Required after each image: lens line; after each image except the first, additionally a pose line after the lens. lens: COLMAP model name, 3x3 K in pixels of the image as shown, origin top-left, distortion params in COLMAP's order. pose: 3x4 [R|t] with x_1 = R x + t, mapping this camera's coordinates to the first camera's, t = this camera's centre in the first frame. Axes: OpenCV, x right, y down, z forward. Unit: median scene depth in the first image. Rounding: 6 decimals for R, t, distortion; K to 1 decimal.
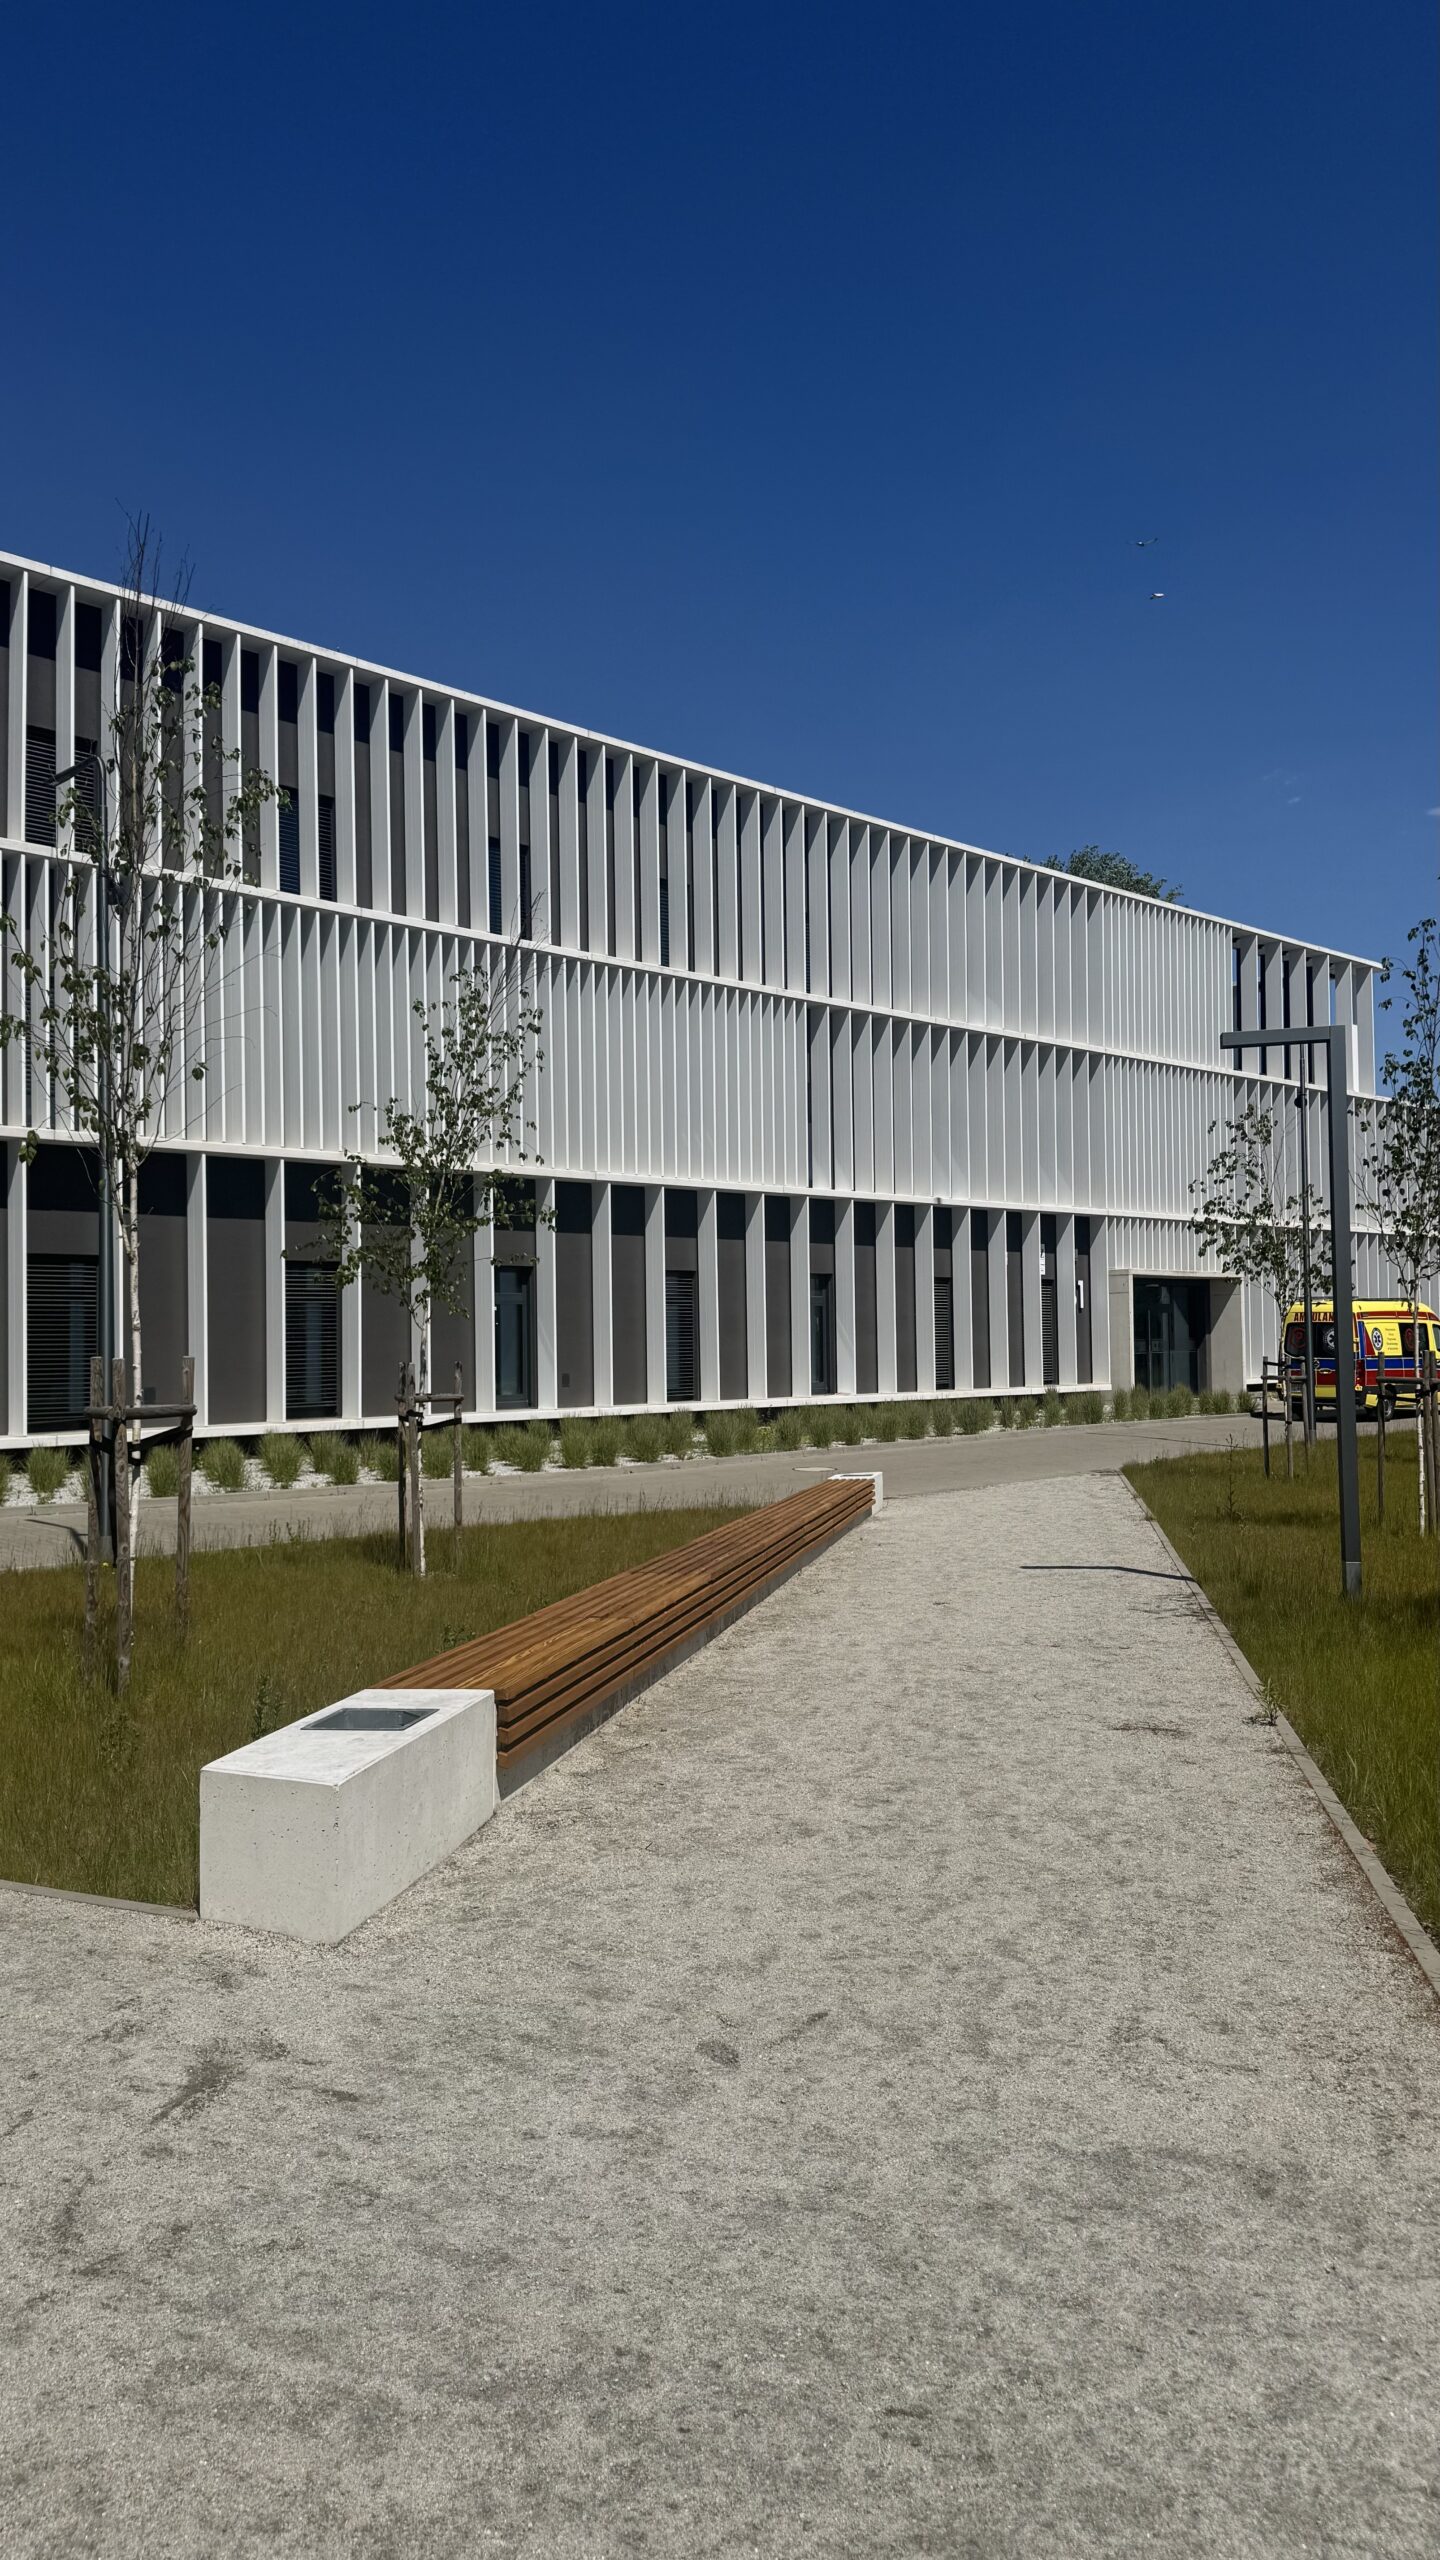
lens RADIAL K [[1782.1, 0, 726.6], [0, 1782.1, 1292.0], [0, 0, 1]] dist [0.181672, -0.374647]
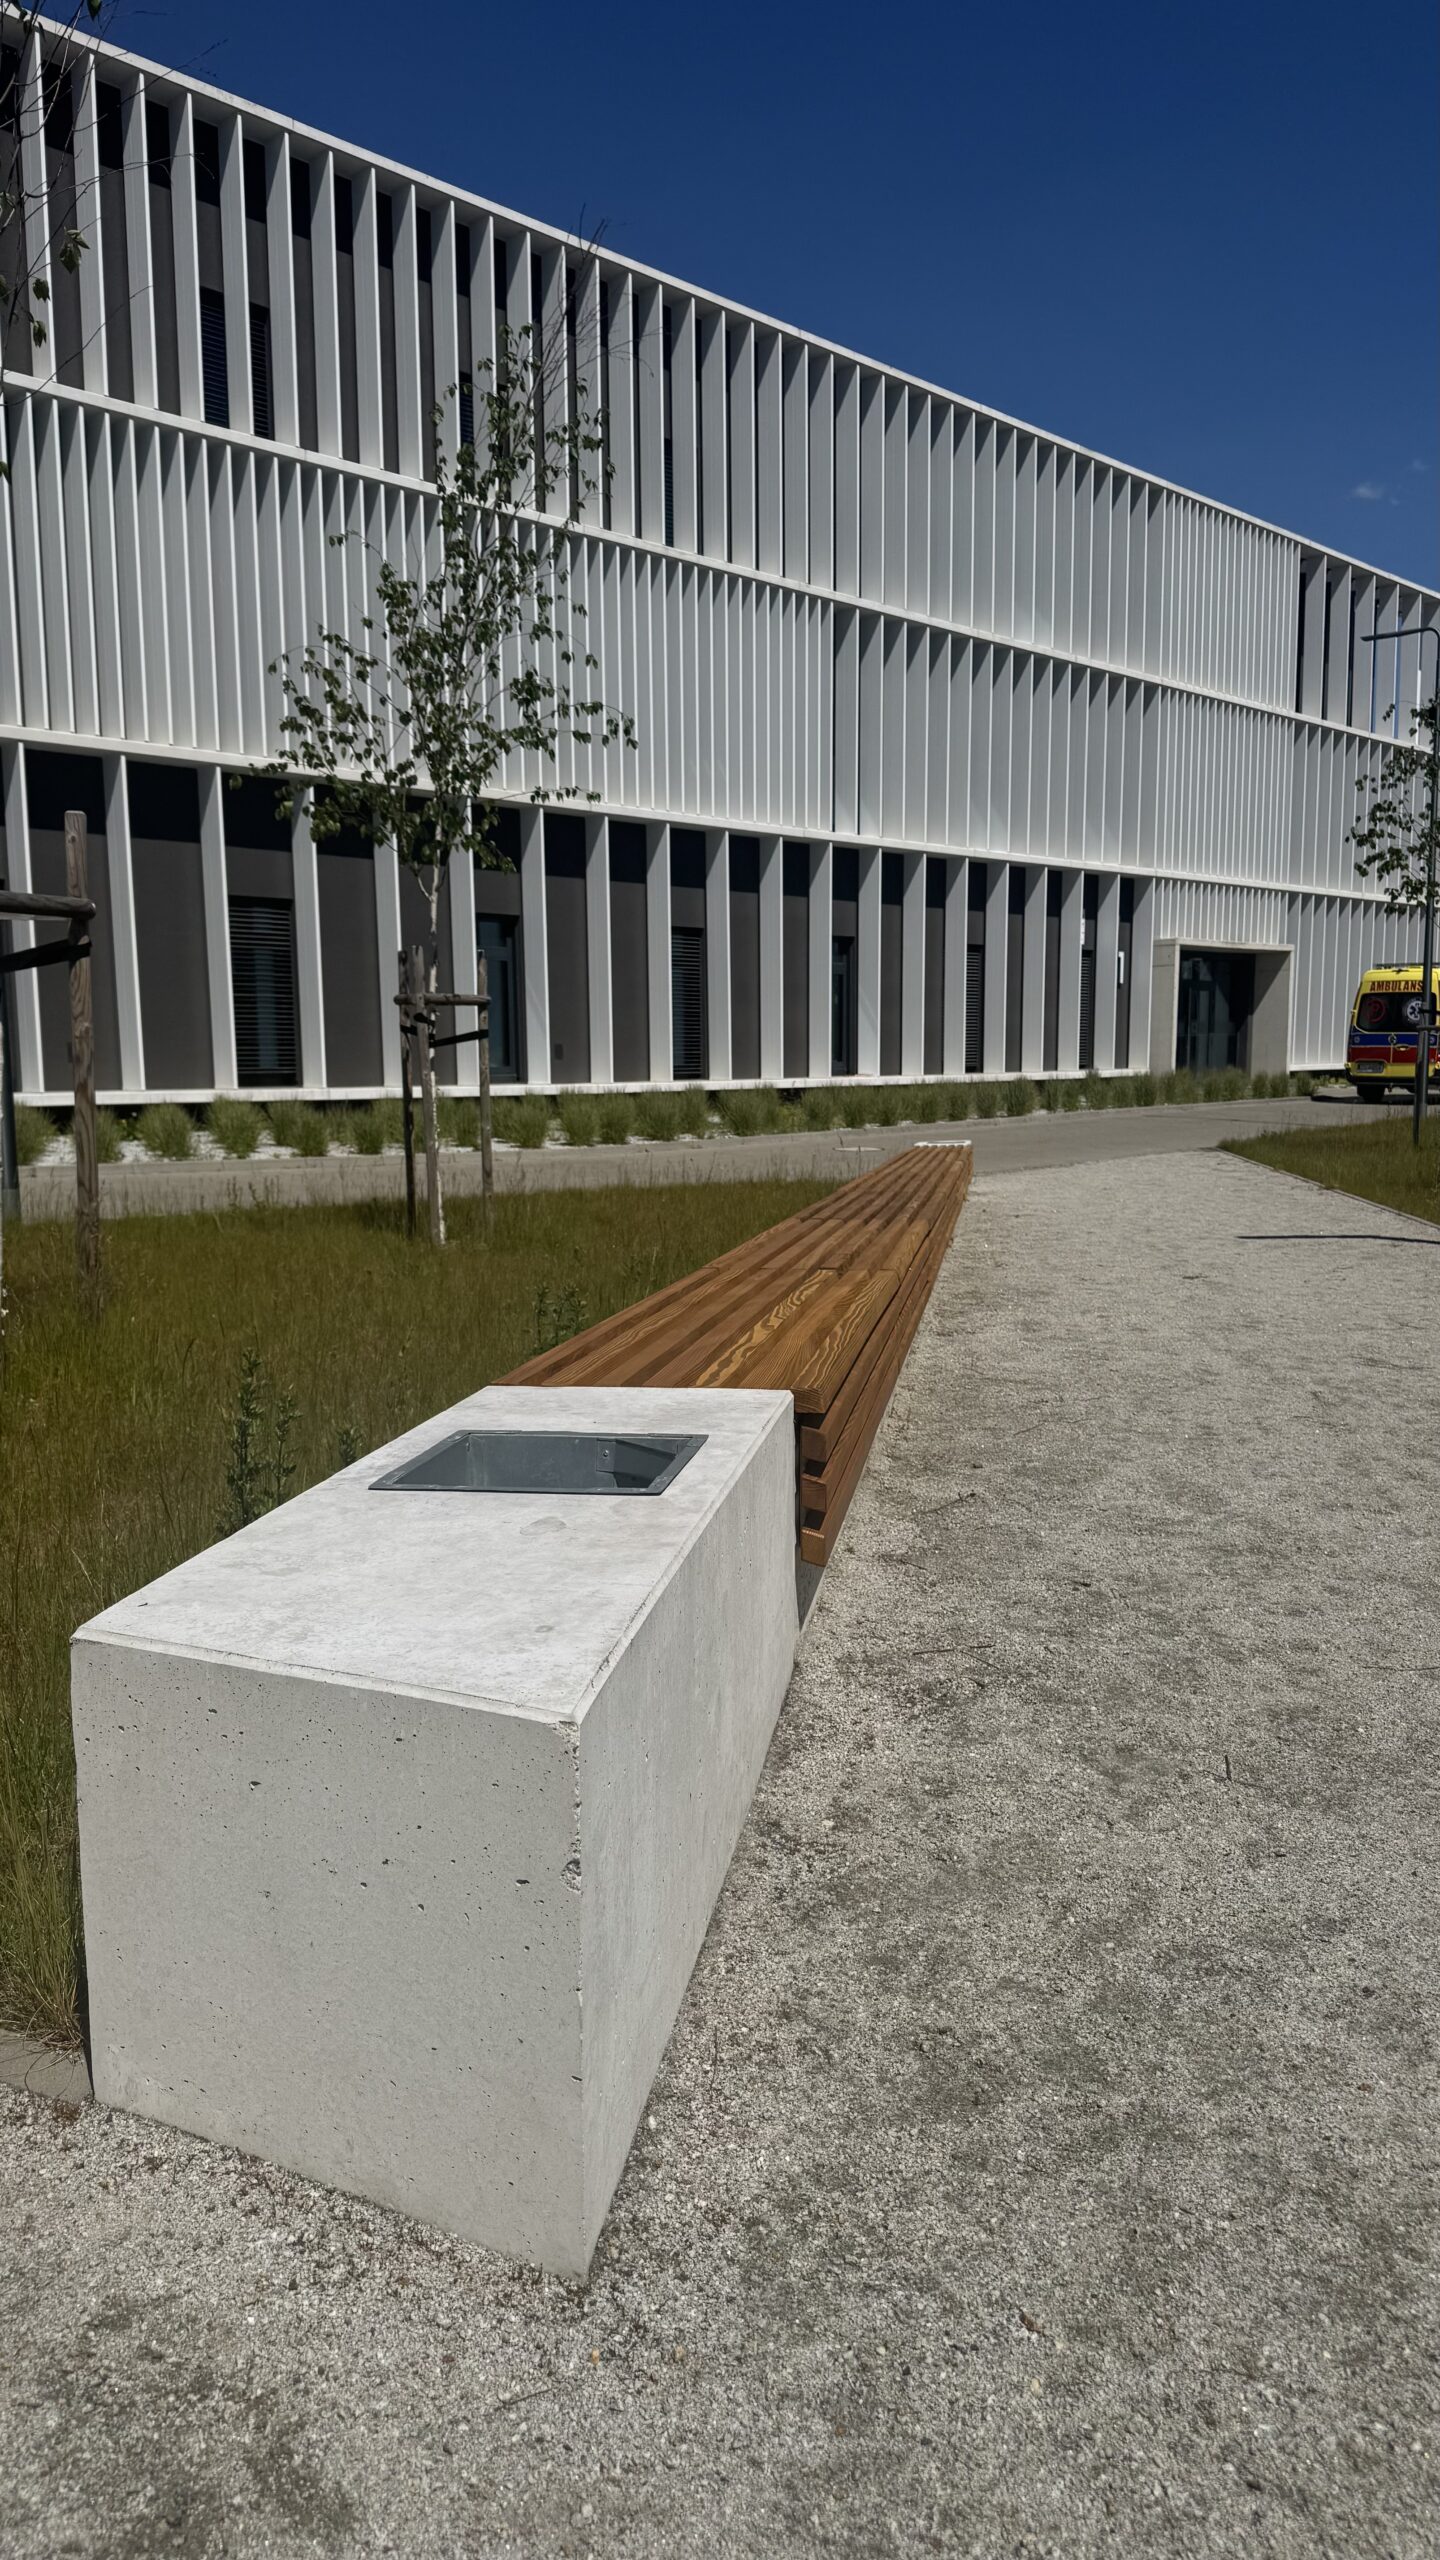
lens RADIAL K [[1785.1, 0, 722.4], [0, 1785.1, 1294.8], [0, 0, 1]] dist [0.176269, -0.347332]
pose [[0.999707, 0.001727, 0.024141, -0.034356], [-0.005563, 0.987142, 0.159750, 0.028780], [-0.023555, -0.159837, 0.986862, 0.128743]]
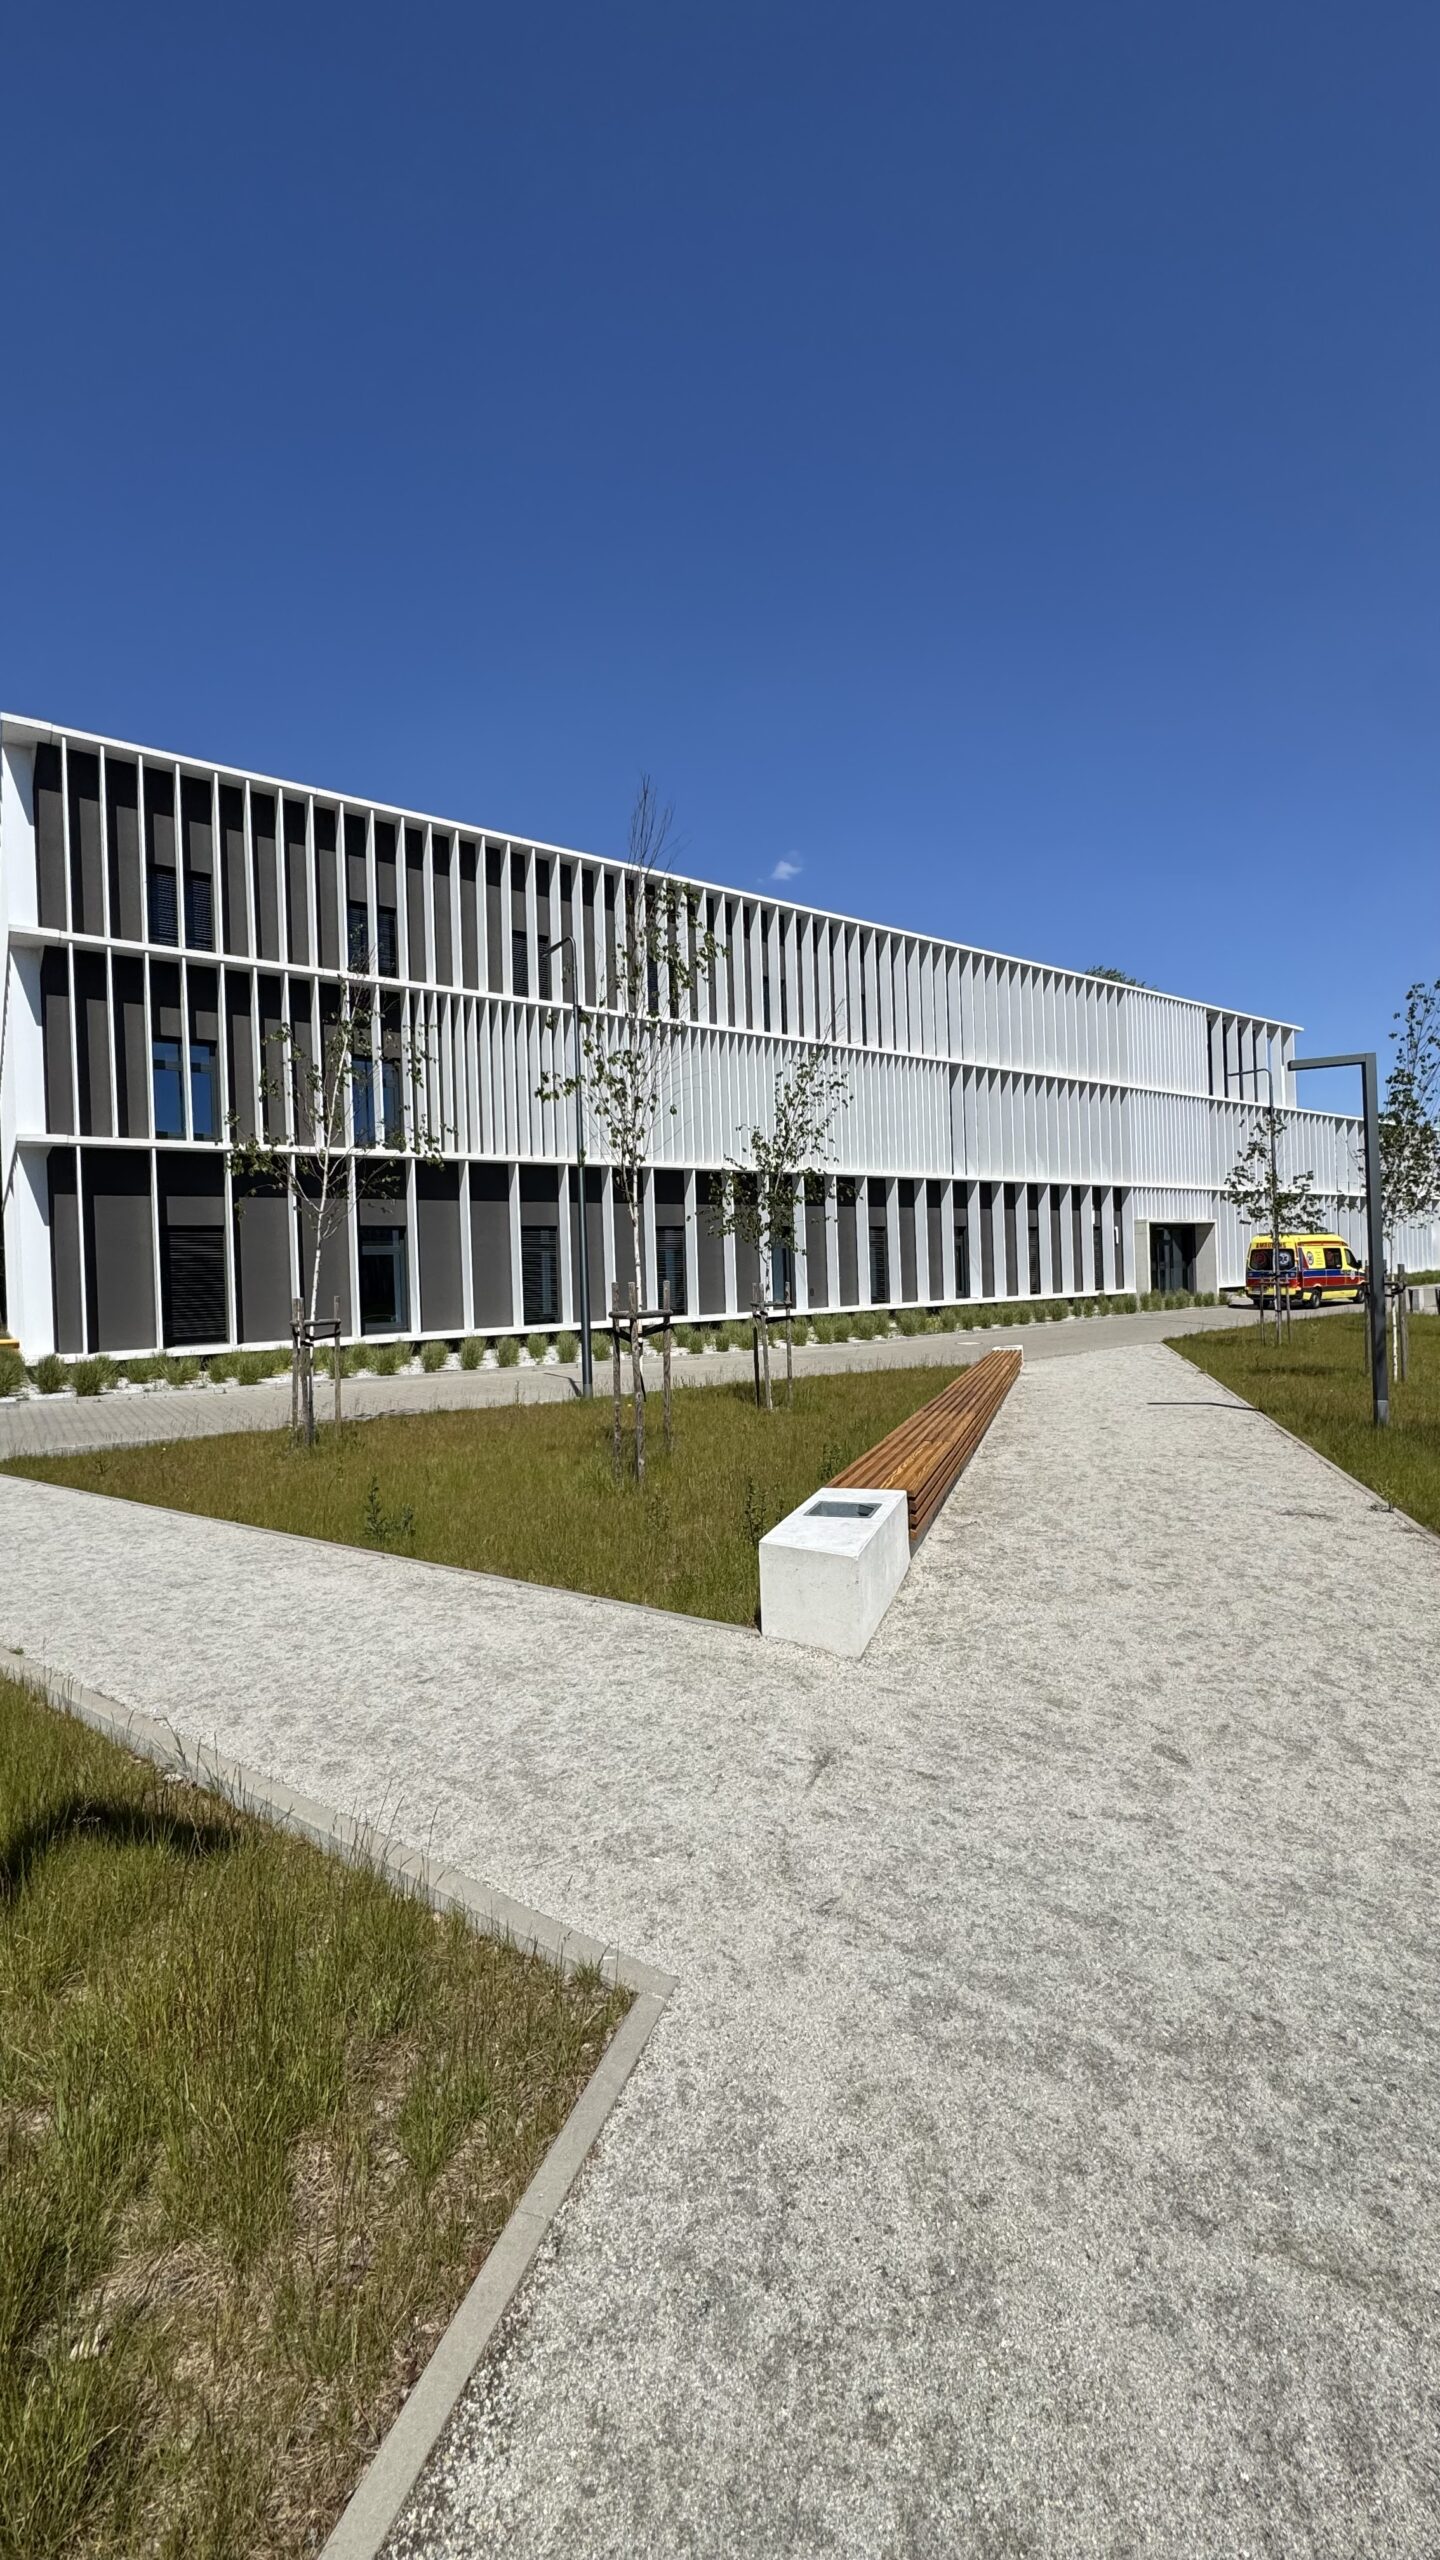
lens RADIAL K [[1025.0, 0, 720.0], [0, 1025.0, 1280.0], [0, 0, 1]] dist [-0.000231, 0.000047]
pose [[0.988694, -0.017515, -0.148923, -0.033727], [0.023147, 0.999078, 0.036168, 0.000479], [0.148153, -0.039206, 0.988187, 0.022706]]
